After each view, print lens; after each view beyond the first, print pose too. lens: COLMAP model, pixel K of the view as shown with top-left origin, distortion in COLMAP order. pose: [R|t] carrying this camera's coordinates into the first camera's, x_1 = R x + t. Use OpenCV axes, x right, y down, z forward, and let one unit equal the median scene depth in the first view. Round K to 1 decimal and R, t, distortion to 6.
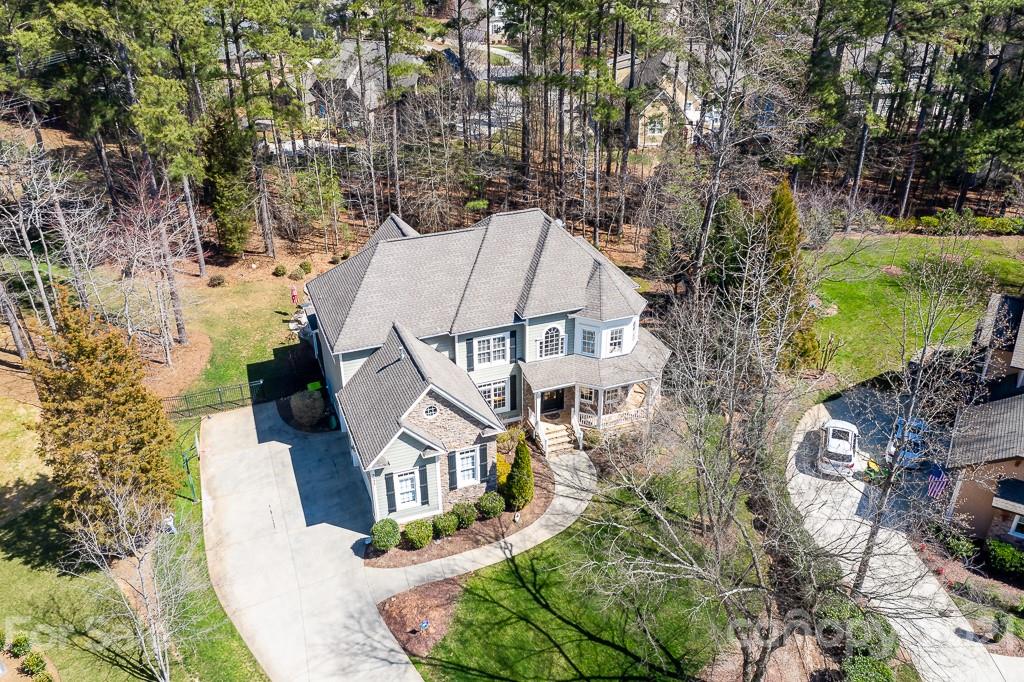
lens RADIAL K [[814.2, 0, 512.0], [0, 814.2, 341.0], [0, 0, 1]] dist [-0.003379, 0.001570]
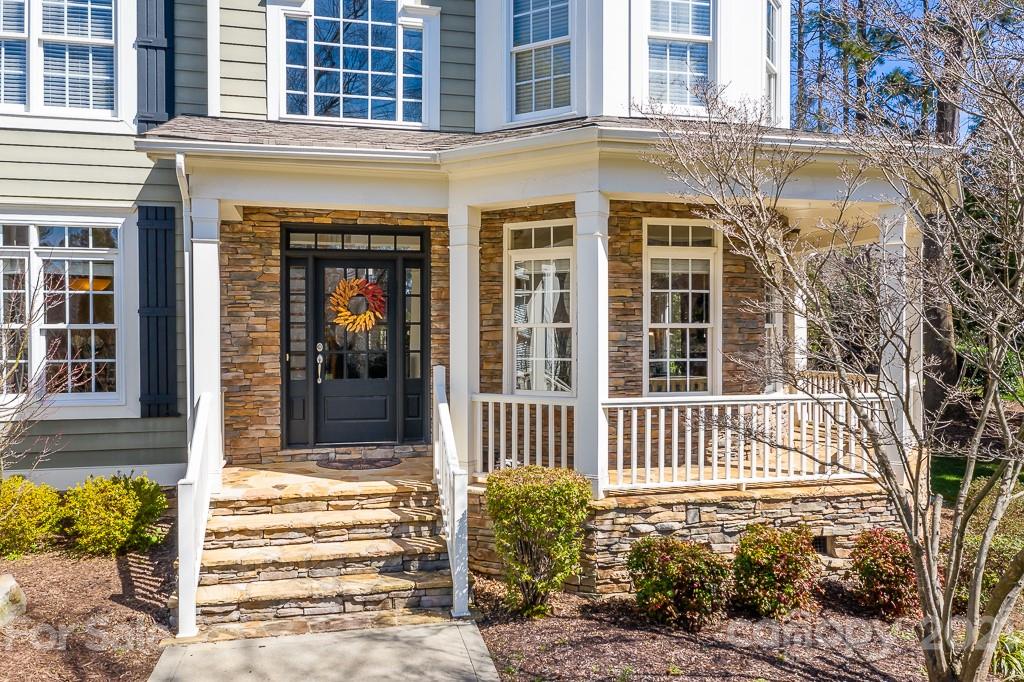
lens RADIAL K [[814.2, 0, 512.0], [0, 814.2, 341.0], [0, 0, 1]] dist [-0.003379, 0.001570]
pose [[0.991747, 0.006664, -0.128034, 0.115197], [-0.065231, 0.885954, -0.459163, 0.159658], [0.110372, 0.463726, 0.879077, 0.874685]]
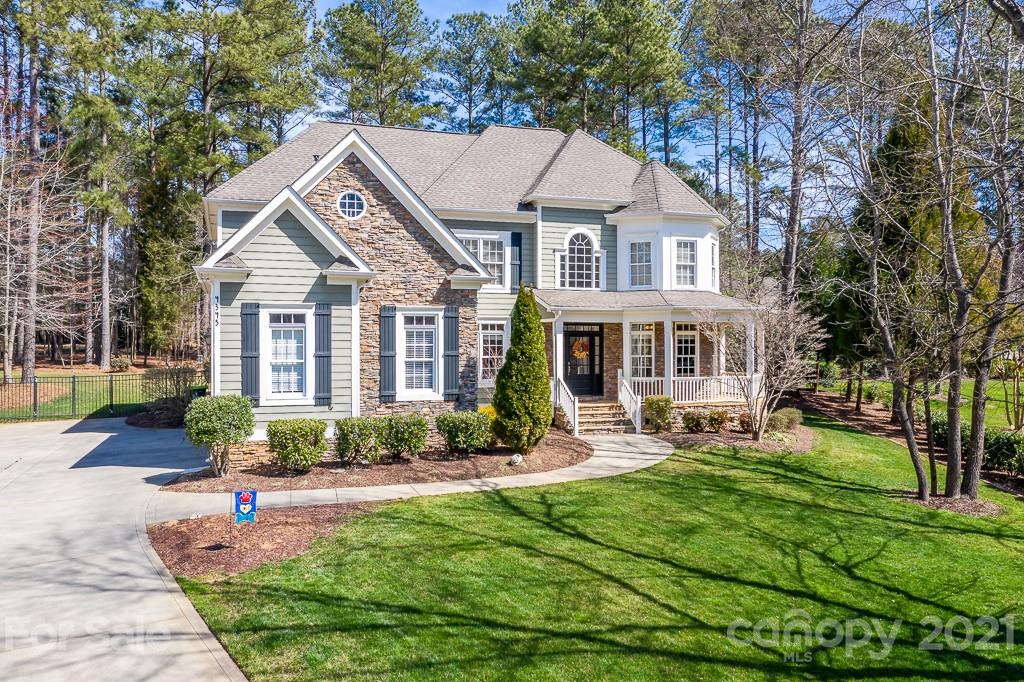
lens RADIAL K [[814.2, 0, 512.0], [0, 814.2, 341.0], [0, 0, 1]] dist [-0.003379, 0.001570]
pose [[0.999564, 0.004669, -0.029138, 0.016124], [-0.017953, 0.879862, -0.474890, 0.348581], [0.023420, 0.475206, 0.879563, 0.499312]]
